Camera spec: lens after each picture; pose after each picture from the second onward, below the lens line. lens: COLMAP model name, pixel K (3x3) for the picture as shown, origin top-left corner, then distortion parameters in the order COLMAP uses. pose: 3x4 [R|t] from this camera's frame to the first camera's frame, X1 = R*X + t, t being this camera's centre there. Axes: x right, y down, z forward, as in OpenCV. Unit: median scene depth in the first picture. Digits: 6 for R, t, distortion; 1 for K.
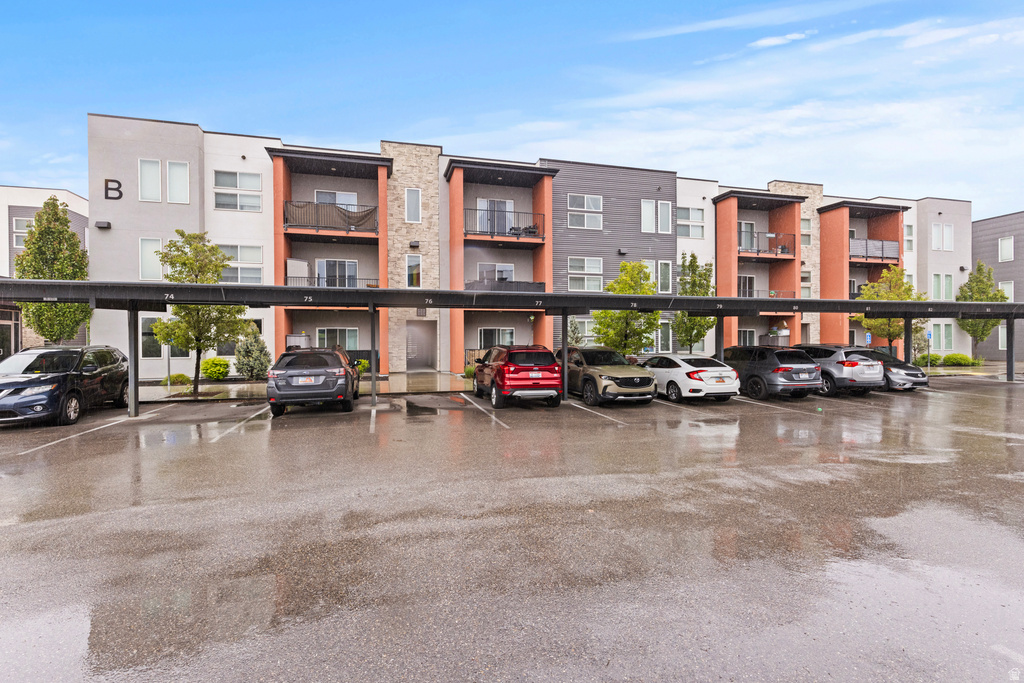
lens RADIAL K [[504.5, 0, 512.0], [0, 504.5, 341.5], [0, 0, 1]] dist [0.005135, -0.000651]
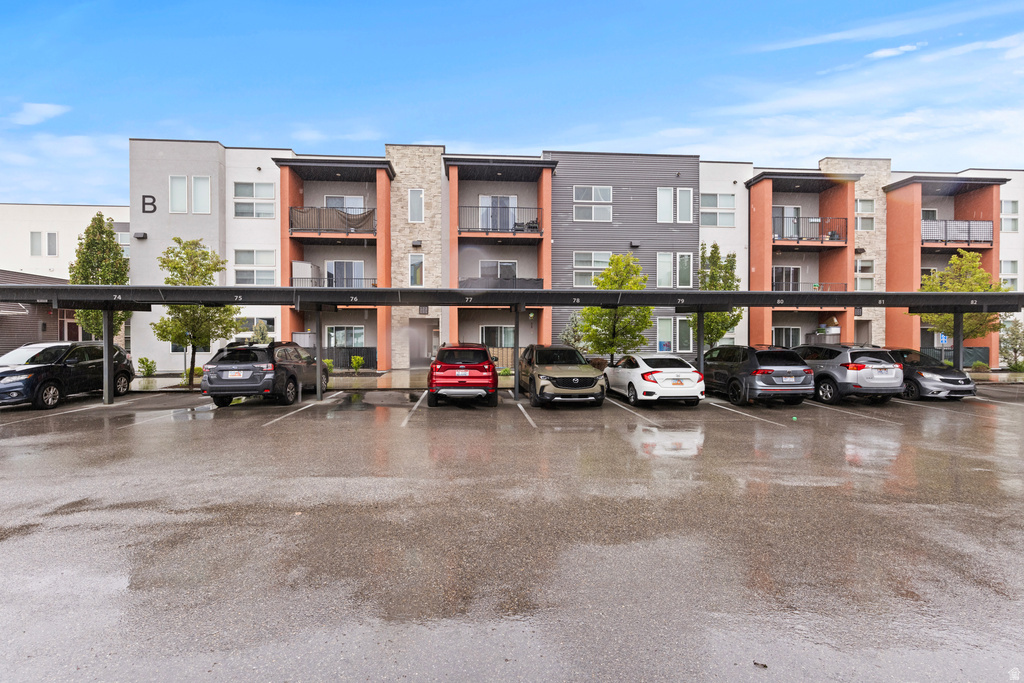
lens RADIAL K [[504.5, 0, 512.0], [0, 504.5, 341.5], [0, 0, 1]] dist [0.005135, -0.000651]
pose [[0.981025, 0.004437, -0.193831, 0.217737], [-0.003892, 0.999987, 0.003189, 0.001098], [0.193842, -0.002374, 0.981030, 0.040551]]
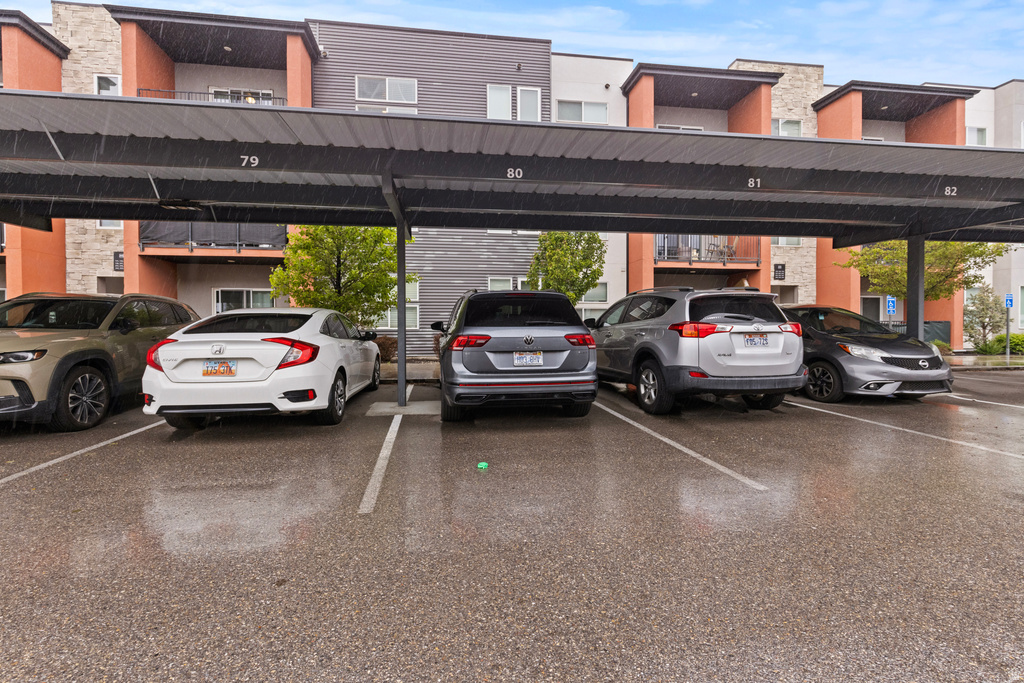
lens RADIAL K [[472.0, 0, 534.4], [0, 472.0, 342.0], [0, 0, 1]] dist [0.002812, 0.000340]
pose [[0.990474, 0.000778, -0.137695, 0.491904], [0.000717, 0.999941, 0.010805, 0.040794], [0.137695, -0.010801, 0.990416, 0.524372]]
